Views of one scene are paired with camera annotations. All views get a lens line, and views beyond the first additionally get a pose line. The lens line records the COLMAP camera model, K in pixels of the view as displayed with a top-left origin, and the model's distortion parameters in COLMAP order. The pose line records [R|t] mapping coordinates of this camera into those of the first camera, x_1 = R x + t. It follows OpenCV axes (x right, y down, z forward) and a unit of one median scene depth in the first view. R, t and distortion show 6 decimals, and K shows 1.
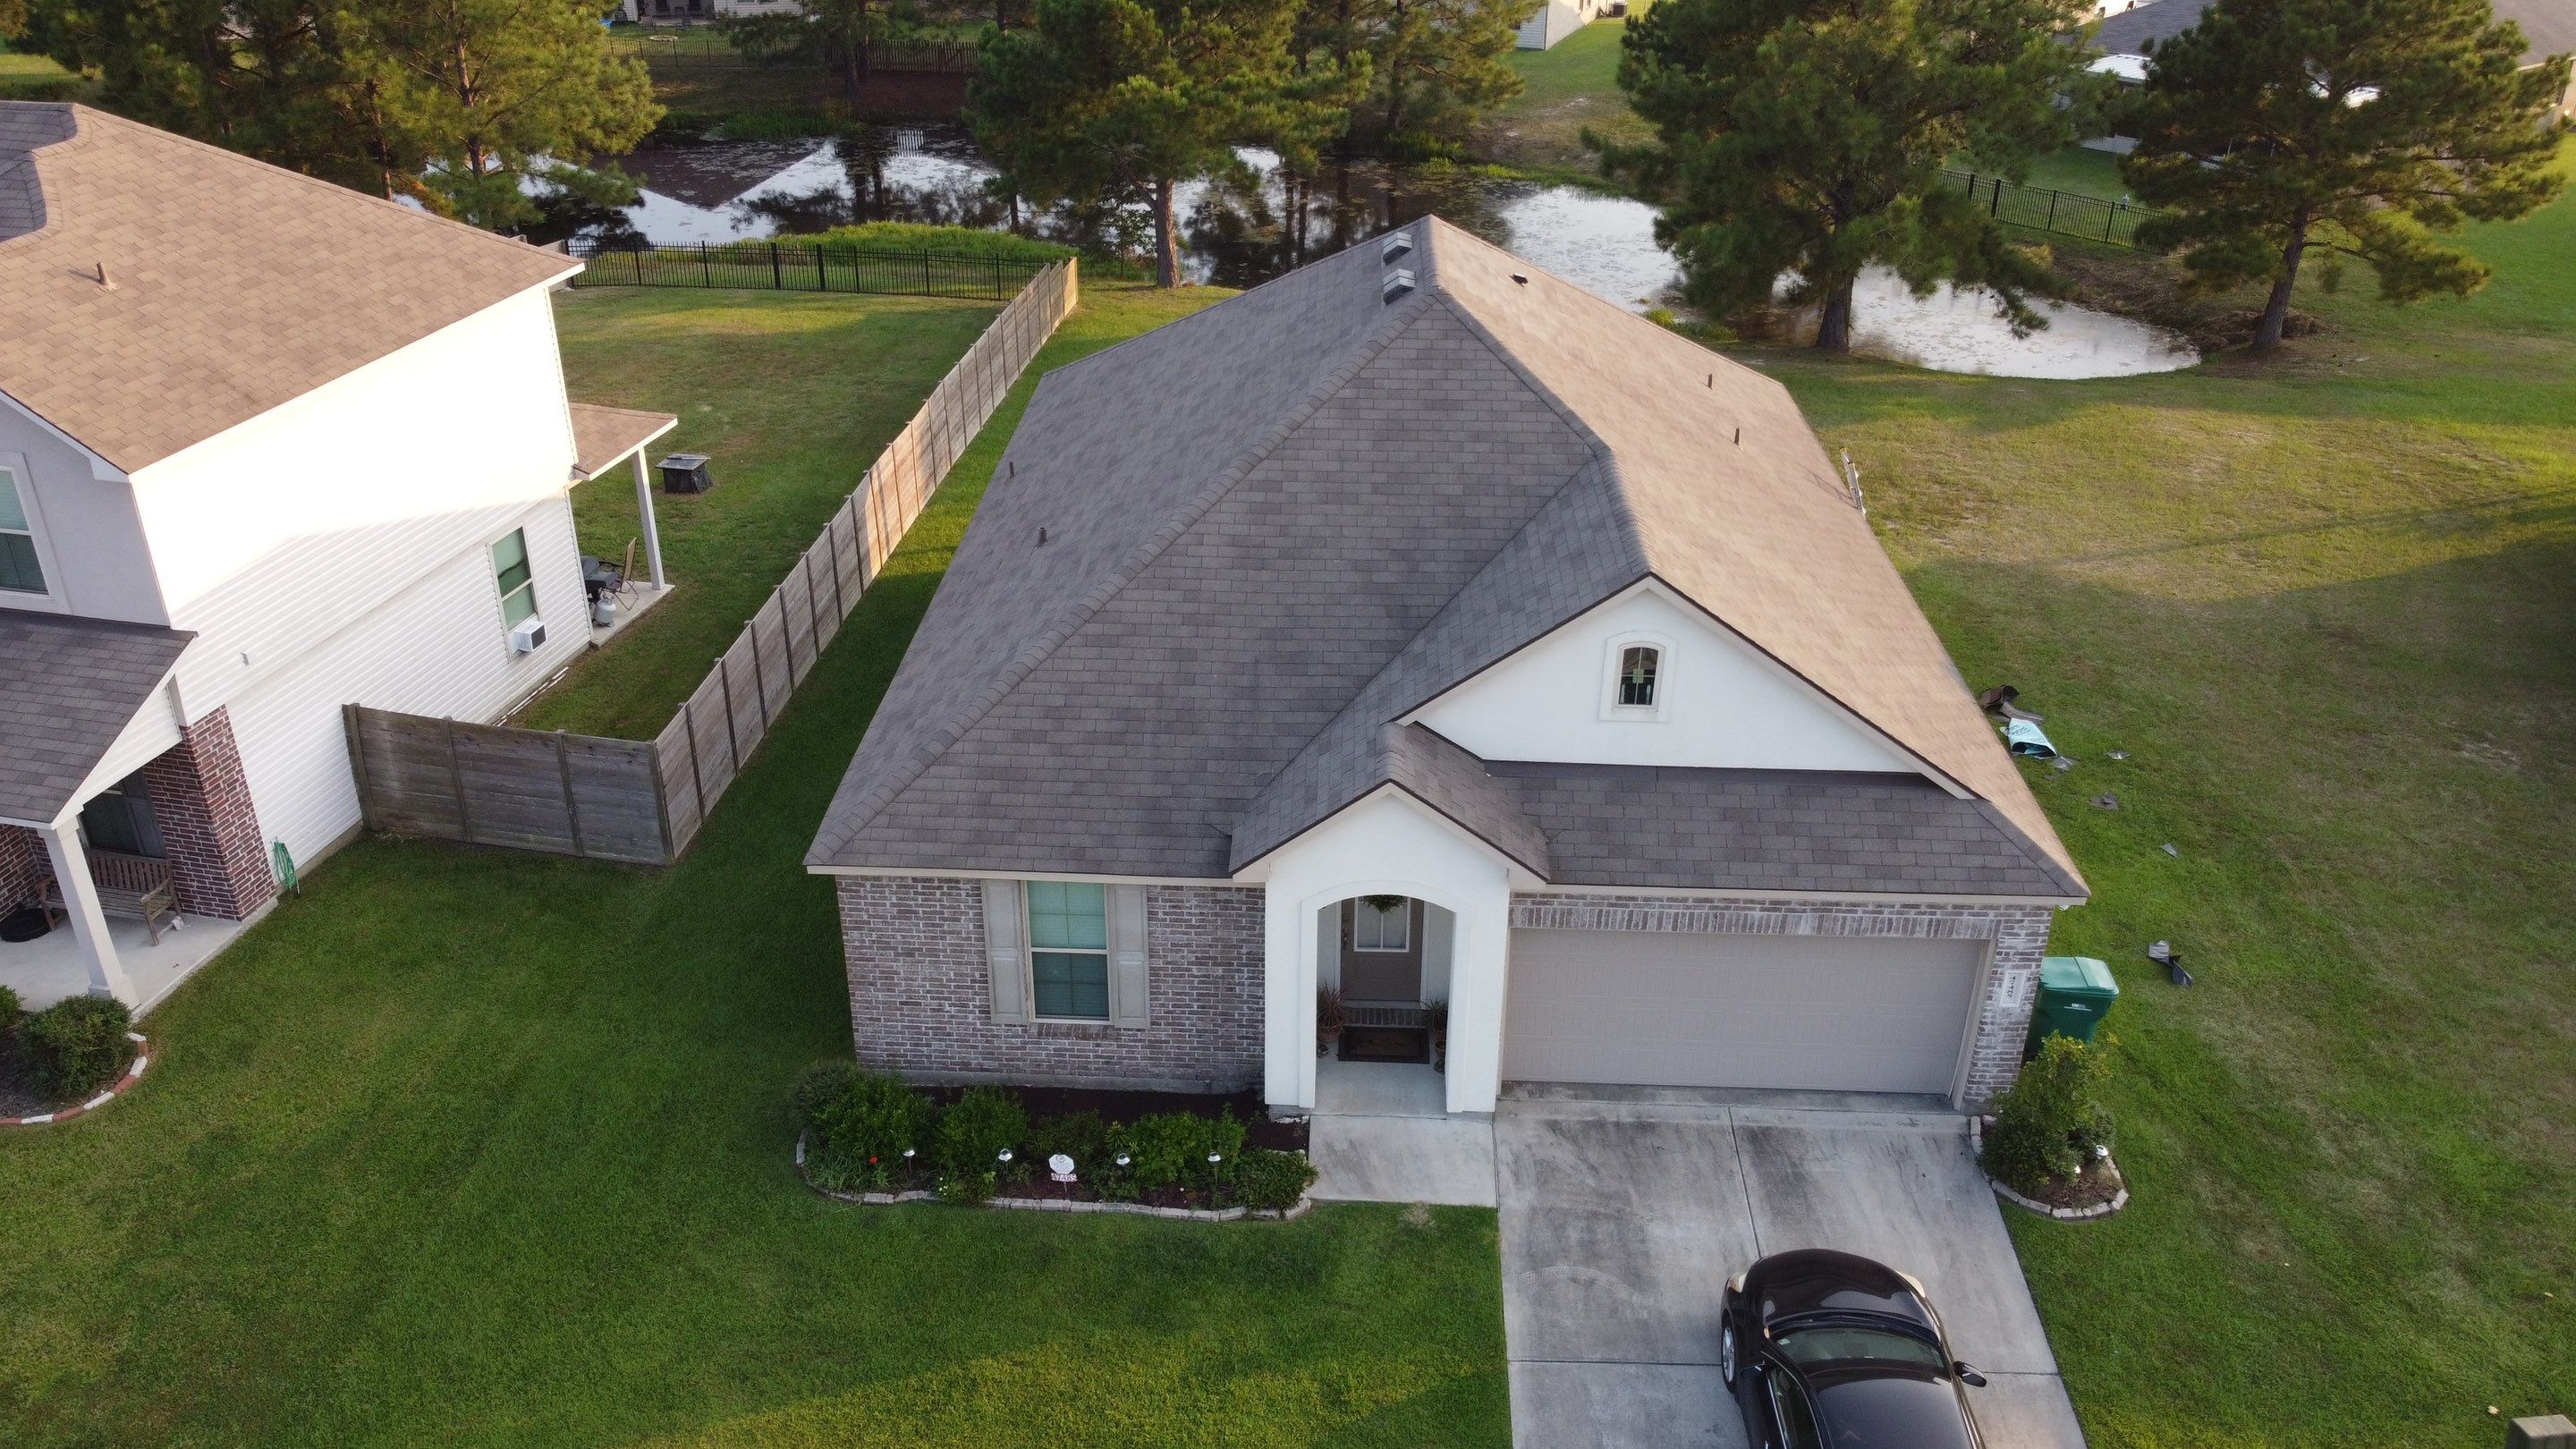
lens RADIAL K [[1951.4, 0, 1288.7], [0, 1951.4, 724.8], [0, 0, 1]] dist [-0.000116, 0.001143]
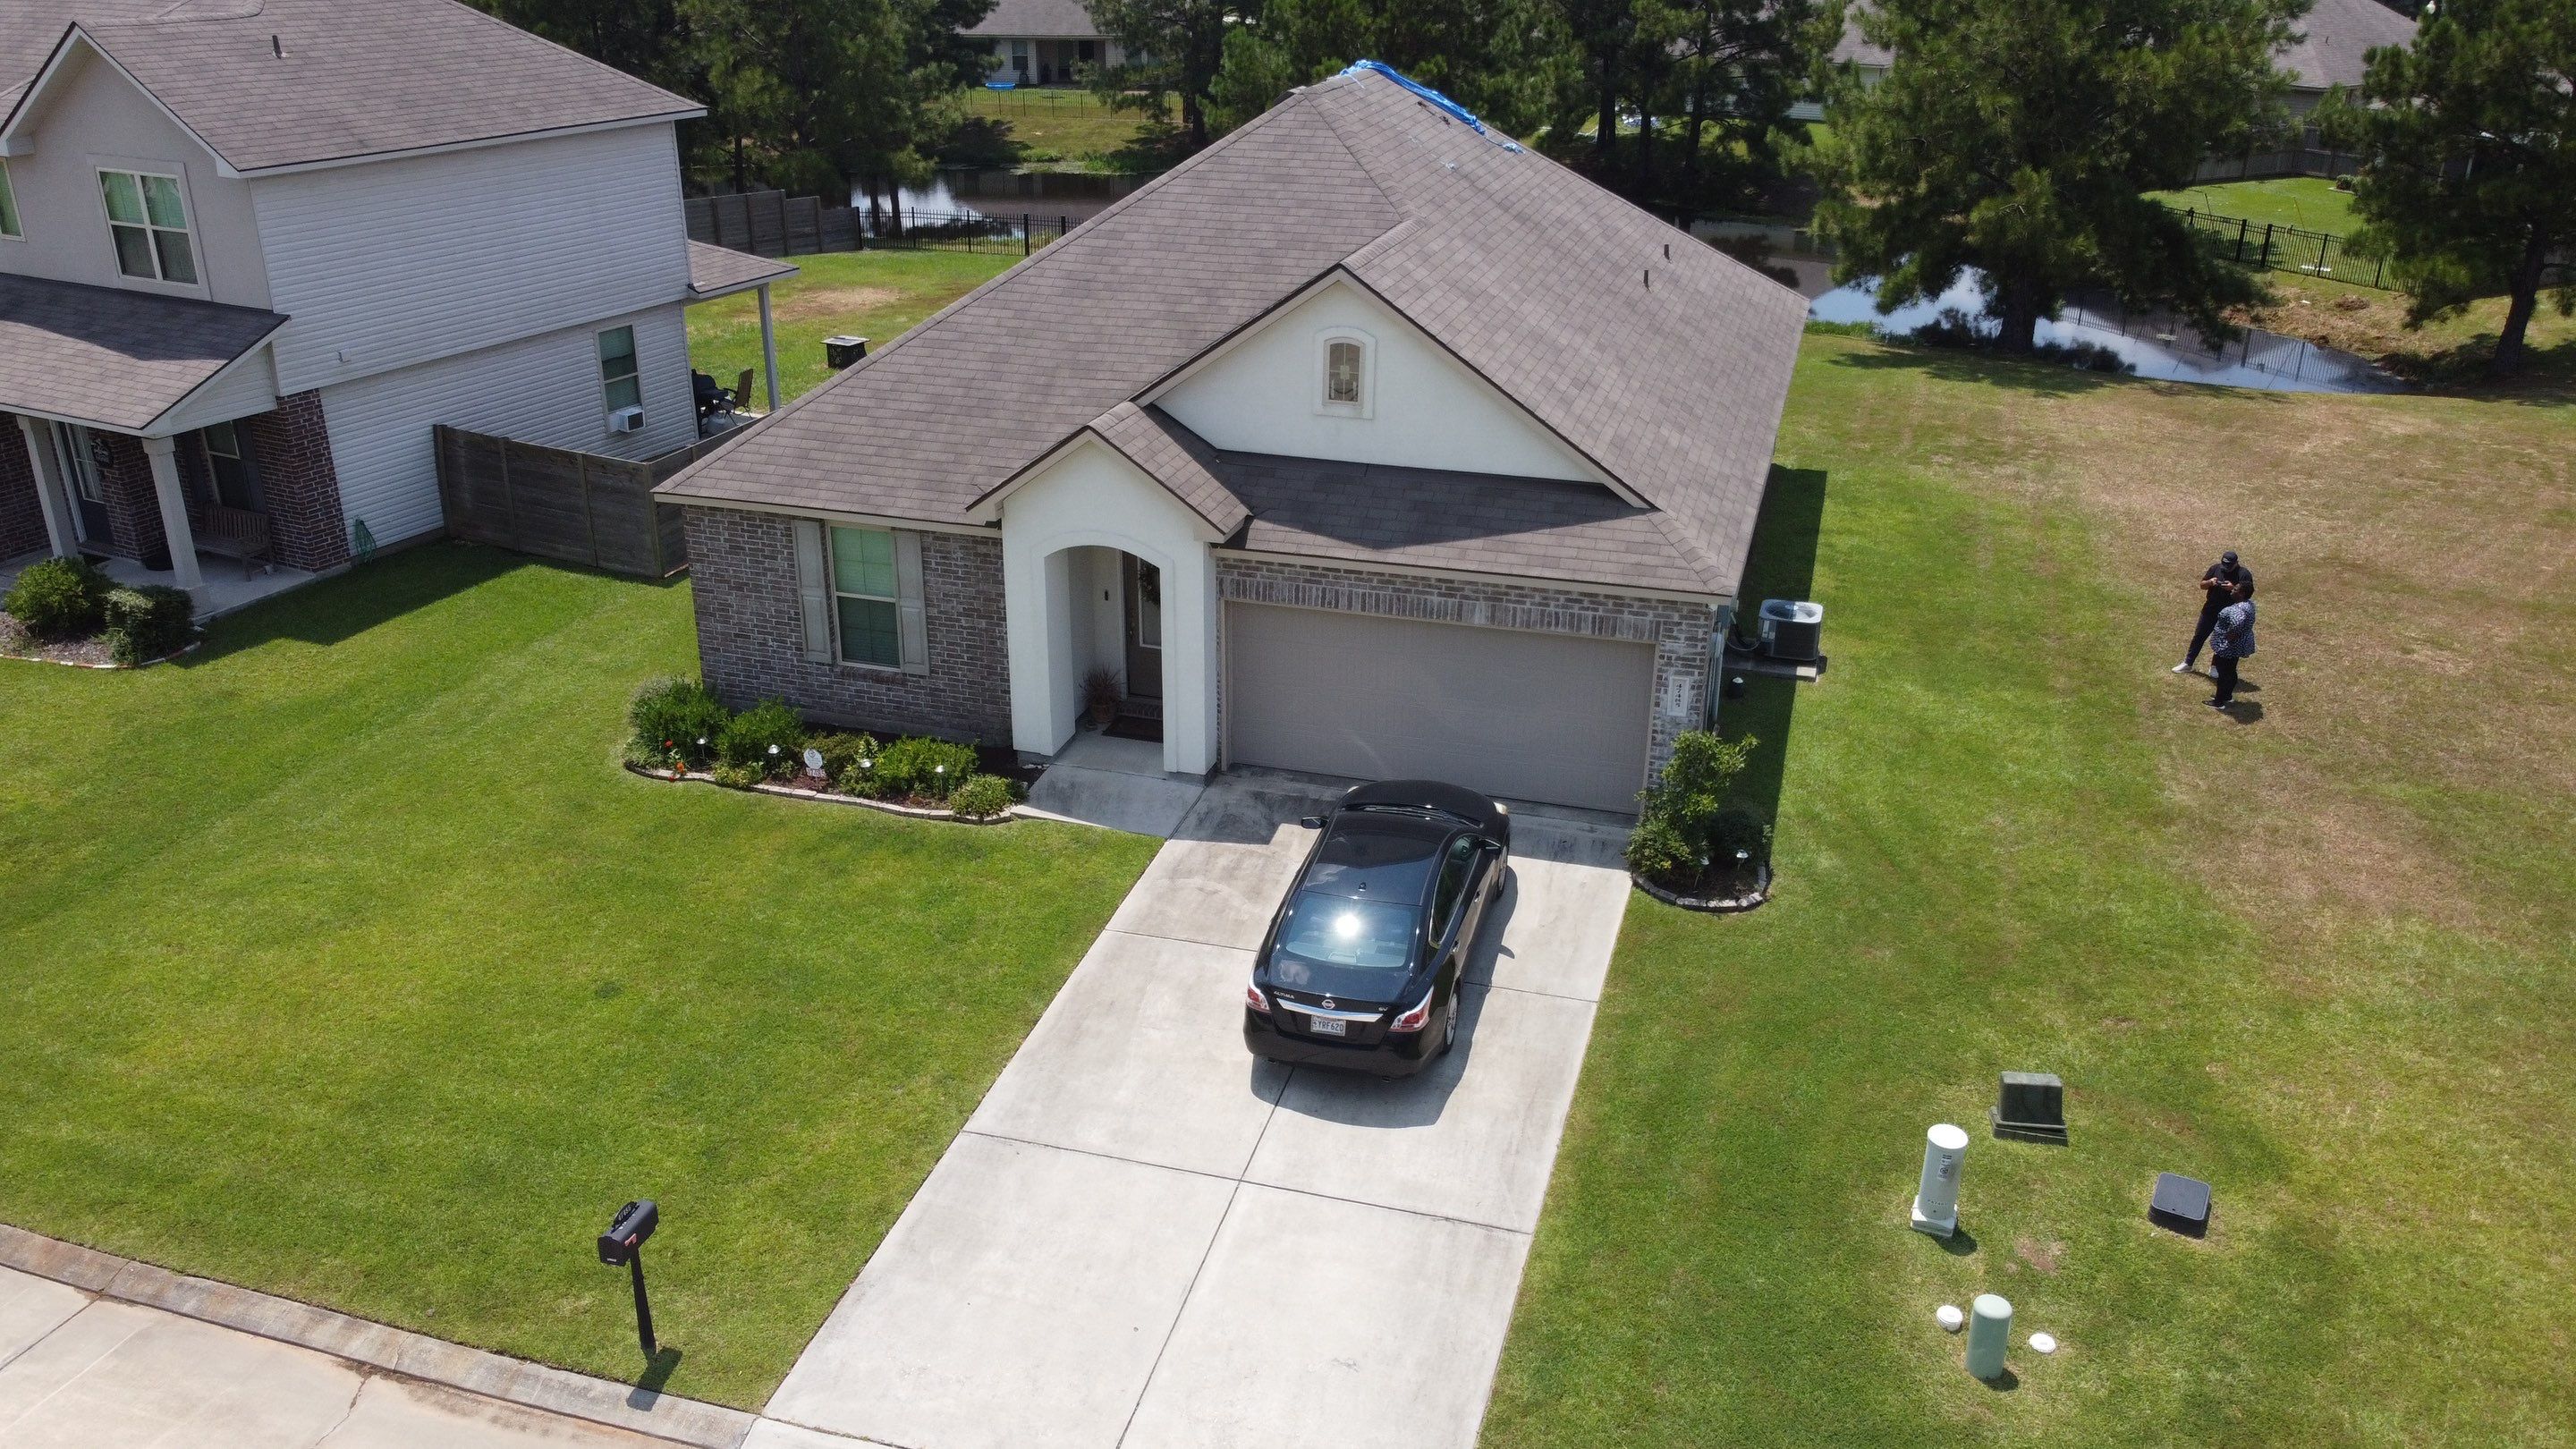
lens RADIAL K [[1951.4, 0, 1241.3], [0, 1951.4, 691.6], [0, 0, 1]] dist [-0.000116, 0.001143]
pose [[0.968192, 0.095733, -0.231170, 0.374431], [-0.113428, 0.991452, -0.064478, 0.220129], [0.223021, 0.088648, 0.970774, -0.066886]]
